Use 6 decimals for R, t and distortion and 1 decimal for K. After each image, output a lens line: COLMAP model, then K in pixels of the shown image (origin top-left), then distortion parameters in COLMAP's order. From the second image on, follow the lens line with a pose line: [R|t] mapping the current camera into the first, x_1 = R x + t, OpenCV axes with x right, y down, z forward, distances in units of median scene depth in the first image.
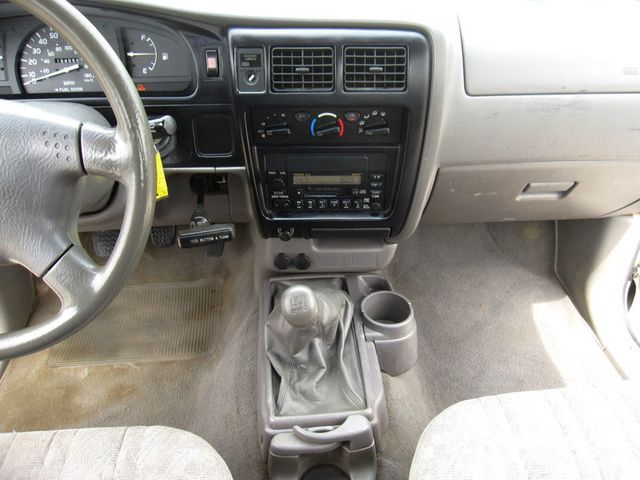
lens RADIAL K [[531.8, 0, 323.4], [0, 531.8, 235.6], [0, 0, 1]] dist [-0.078847, 0.059347]
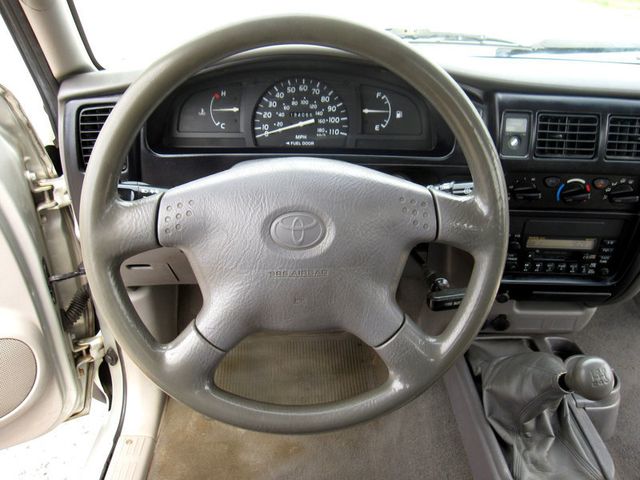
lens RADIAL K [[531.8, 0, 321.9], [0, 531.8, 239.5], [0, 0, 1]] dist [-0.078847, 0.059347]
pose [[0.999096, 0.033549, -0.026126, -0.415862], [-0.035307, 0.996918, -0.070050, -0.029247], [0.023695, 0.070910, 0.997201, 0.010559]]
